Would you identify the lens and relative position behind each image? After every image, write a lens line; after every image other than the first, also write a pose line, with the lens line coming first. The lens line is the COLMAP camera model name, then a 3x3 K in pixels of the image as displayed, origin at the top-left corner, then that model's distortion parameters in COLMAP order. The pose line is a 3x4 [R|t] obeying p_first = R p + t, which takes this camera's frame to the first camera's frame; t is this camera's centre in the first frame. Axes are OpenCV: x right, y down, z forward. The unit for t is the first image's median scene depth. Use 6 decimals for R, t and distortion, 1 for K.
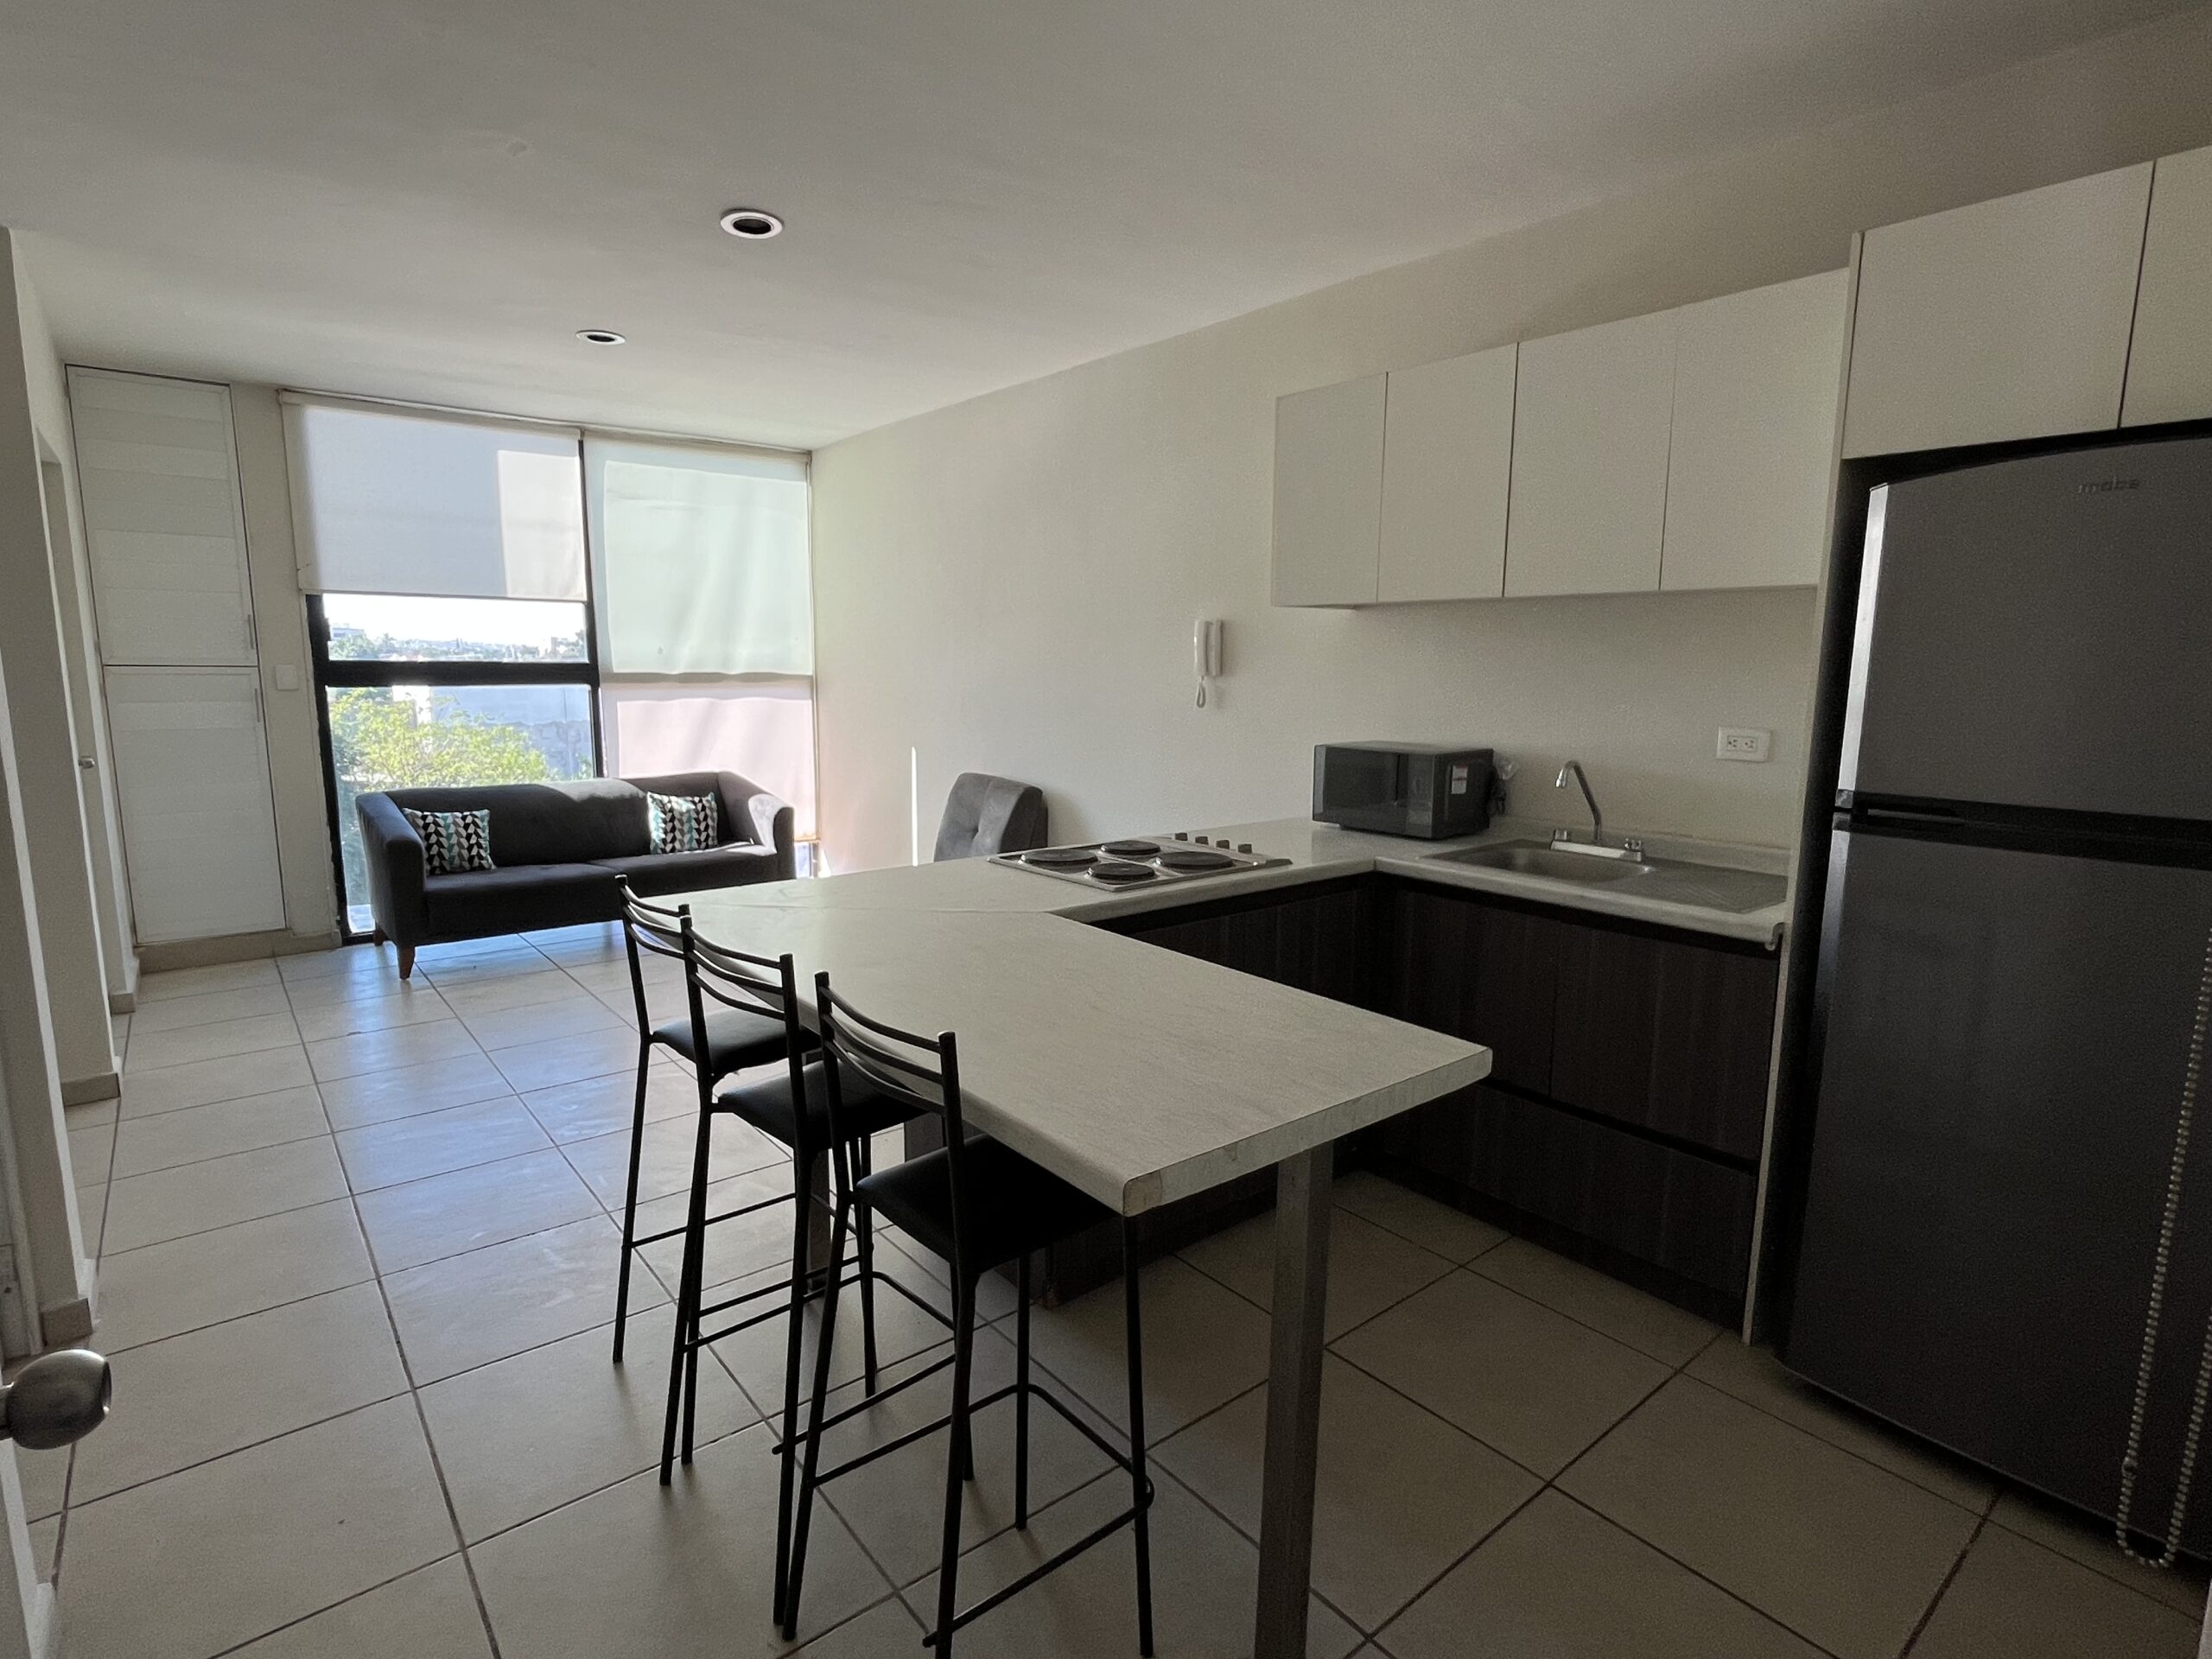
lens RADIAL K [[1105.3, 0, 1085.2], [0, 1105.3, 835.4], [0, 0, 1]] dist [0.001454, -0.002082]
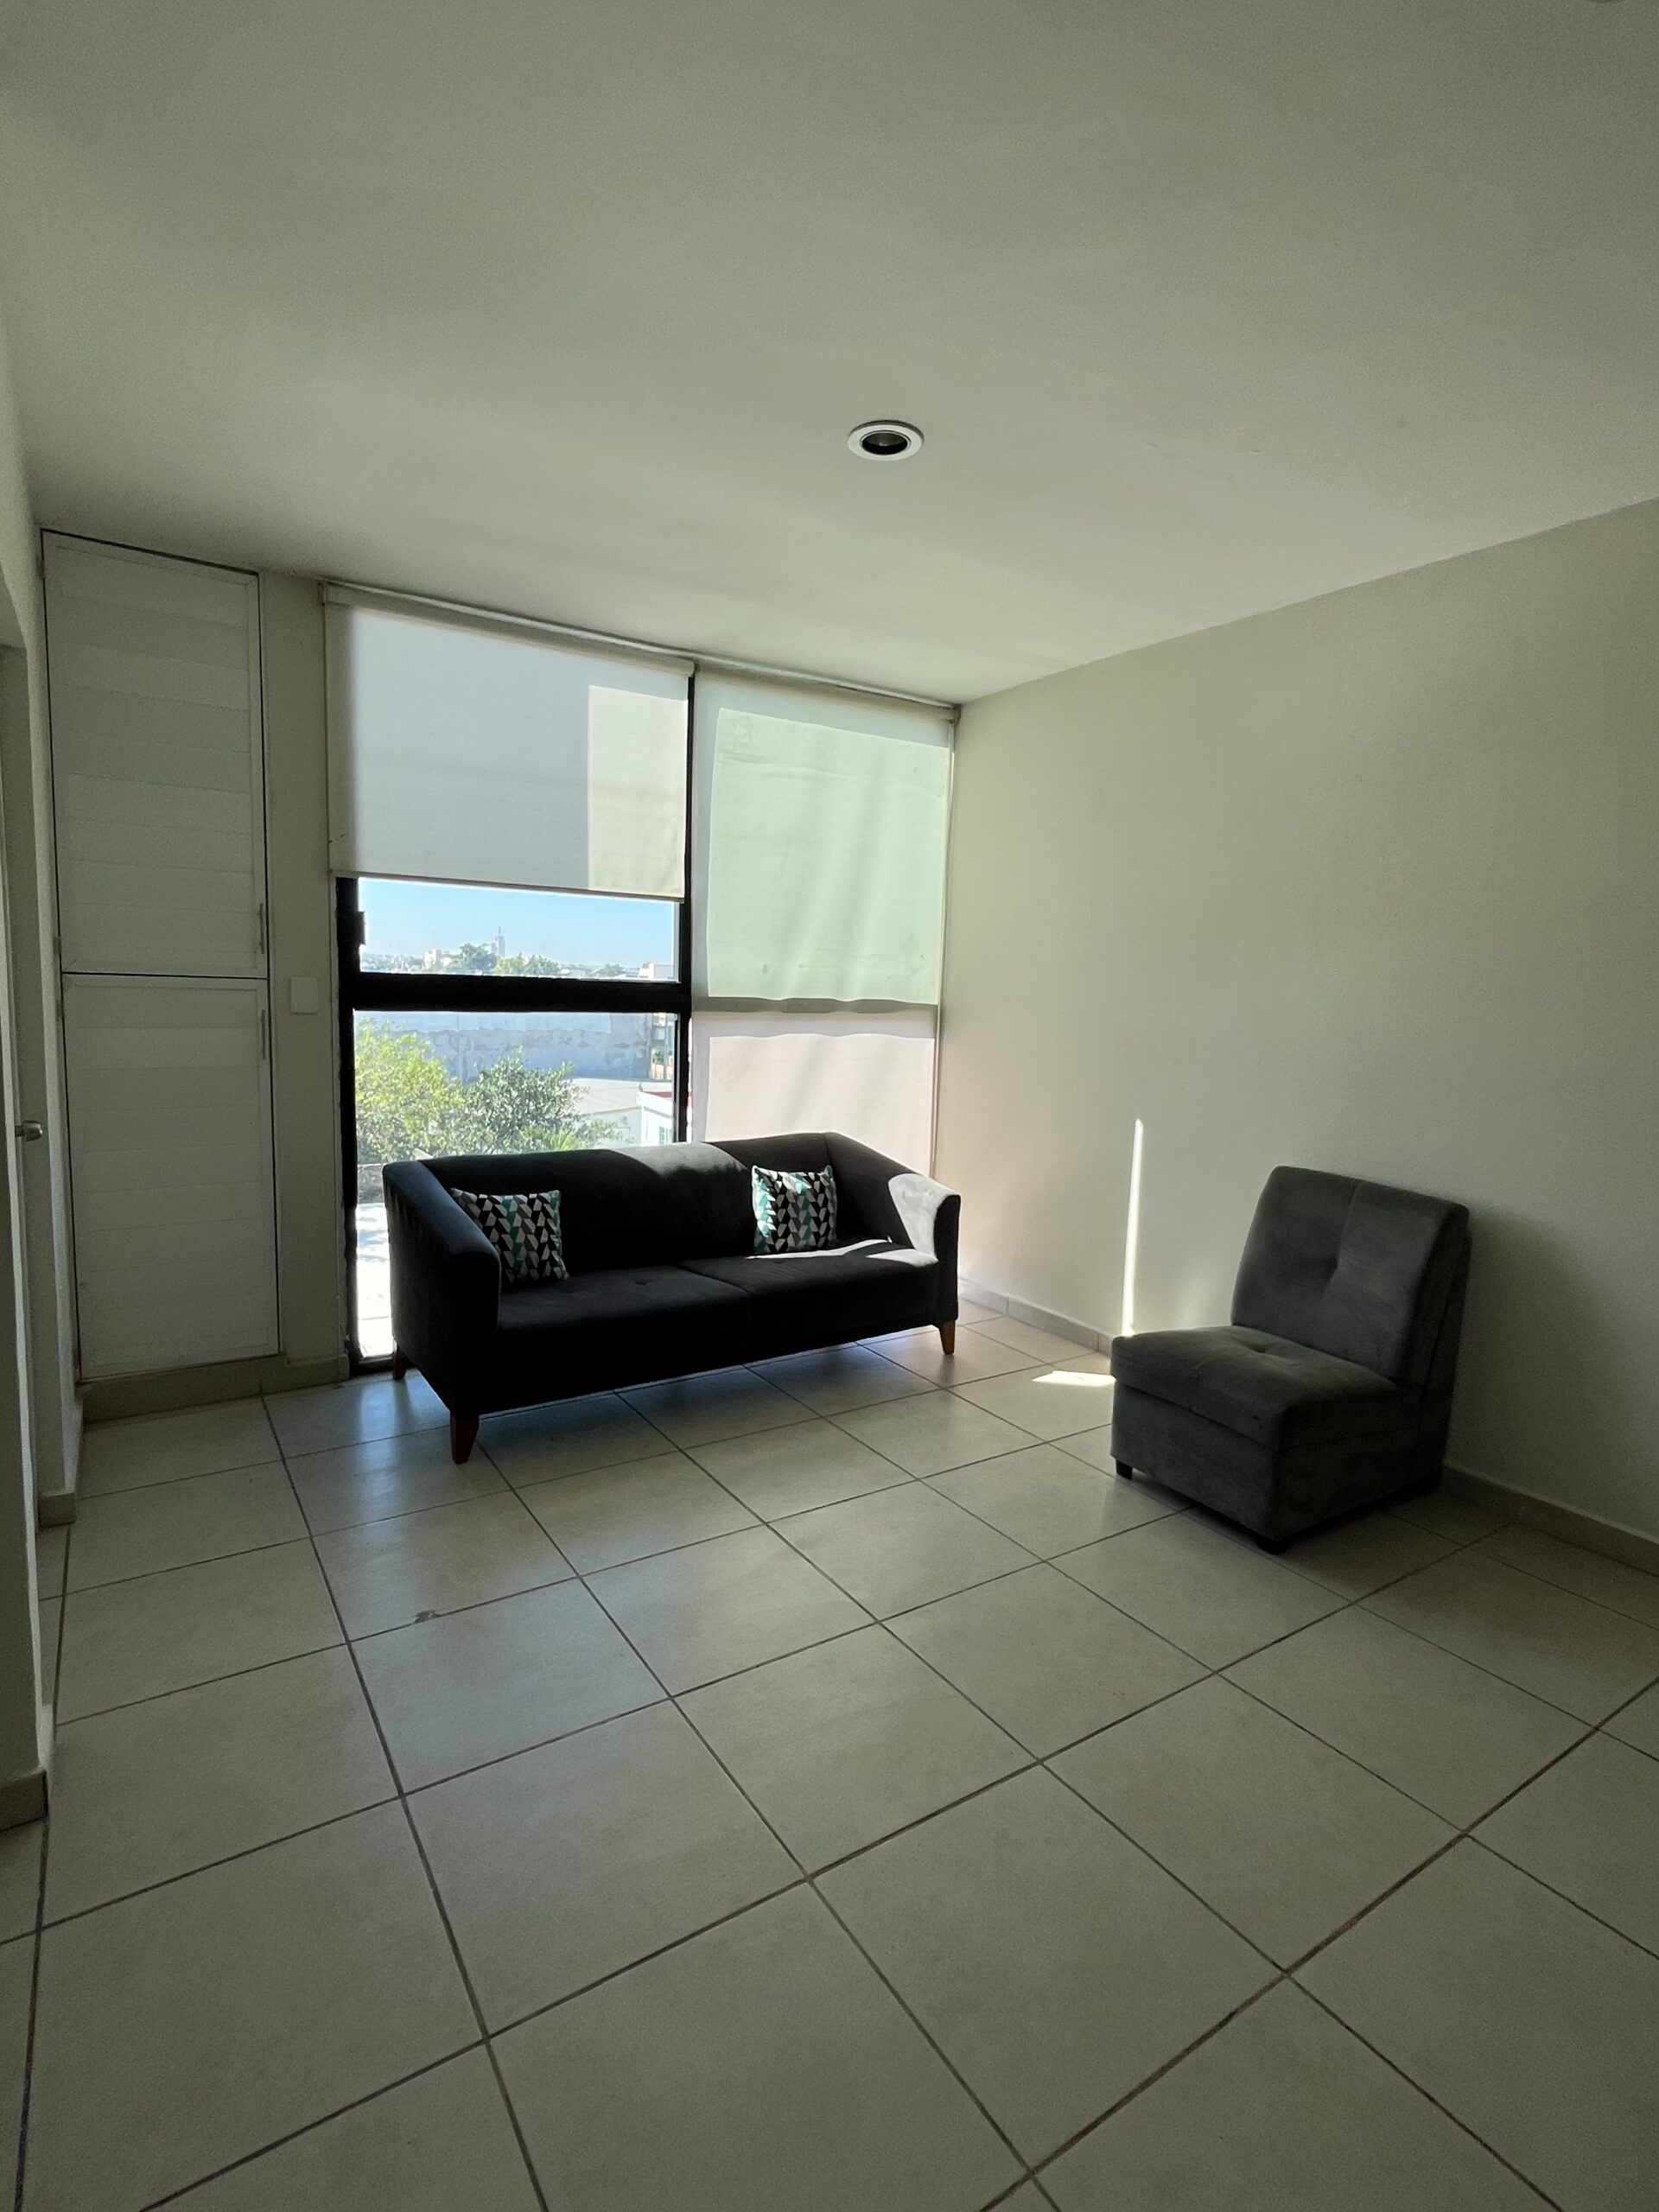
lens RADIAL K [[1072.5, 0, 824.2], [0, 1072.5, 1109.6], [0, 0, 1]] dist [-0.000740, -0.000520]
pose [[0.994742, 0.035662, -0.095998, -0.401390], [-0.039347, 0.998549, -0.036769, -0.072043], [0.094547, 0.040352, 0.994702, 0.441716]]
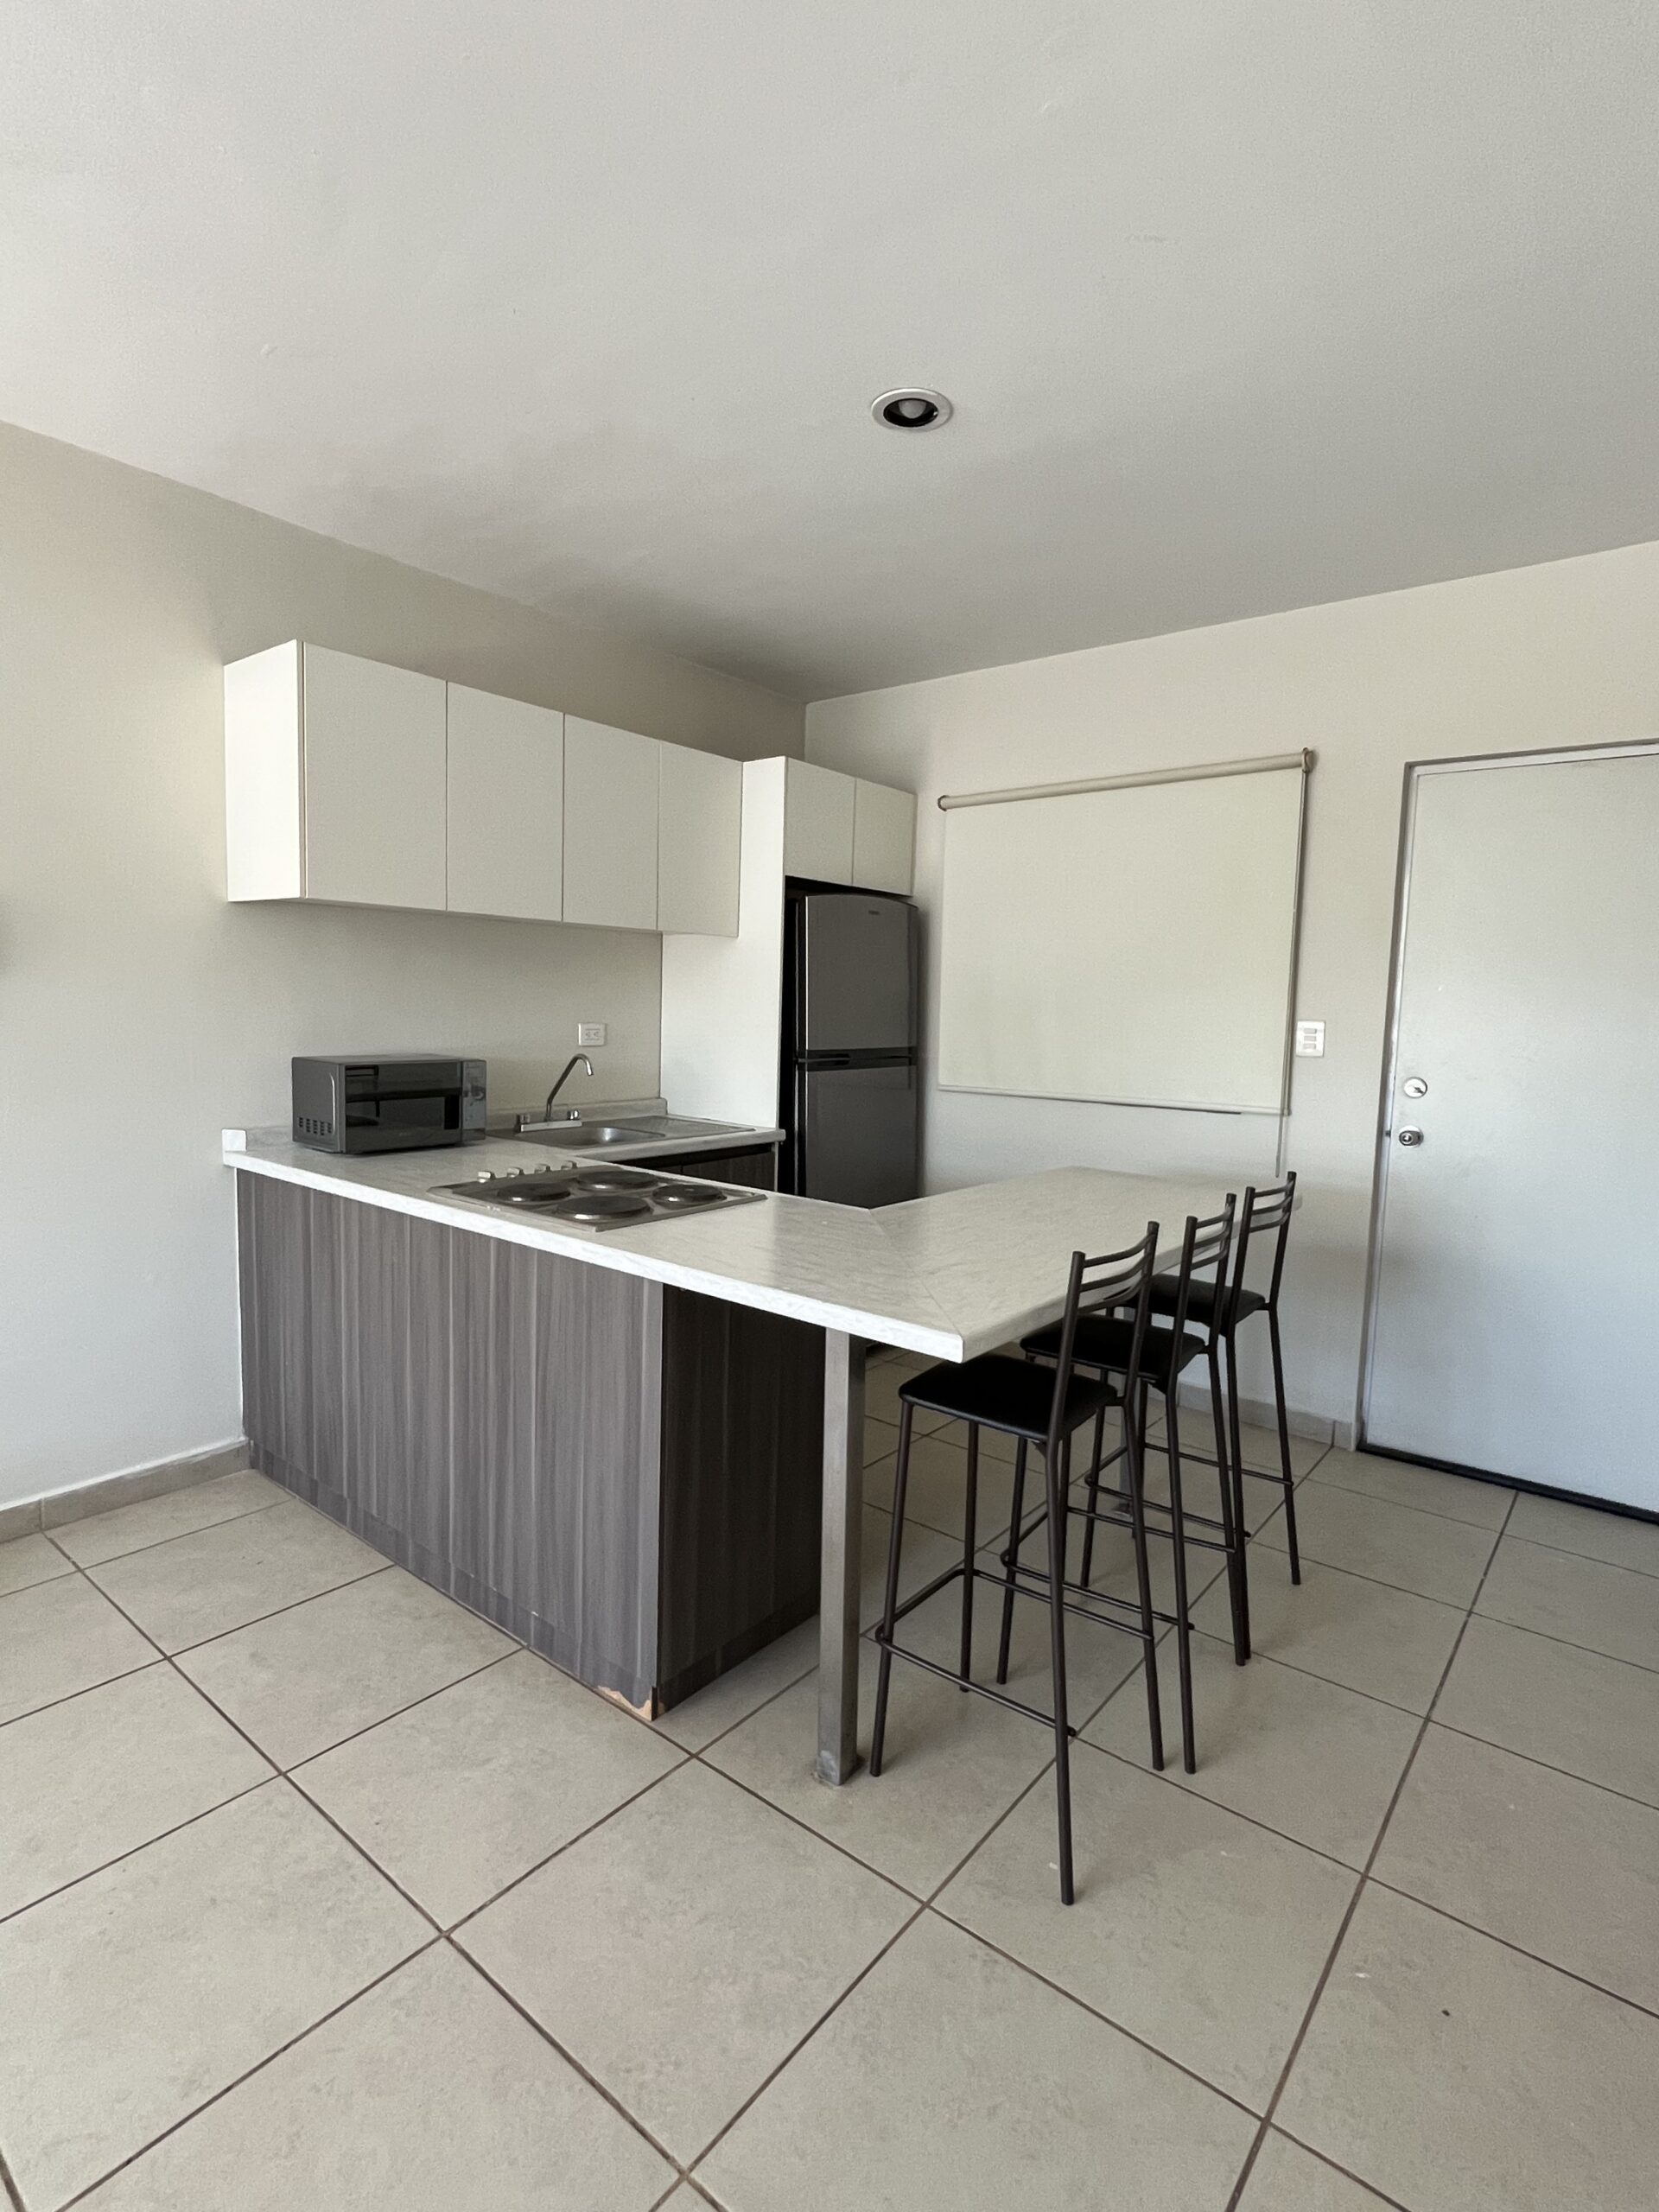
lens RADIAL K [[1072.5, 0, 833.5], [0, 1072.5, 1092.8], [0, 0, 1]] dist [-0.000740, -0.000520]
pose [[-0.205851, -0.091881, 0.974260, -0.553047], [0.131582, 0.983942, 0.120596, -0.088919], [-0.969697, 0.153020, -0.190455, 0.638277]]
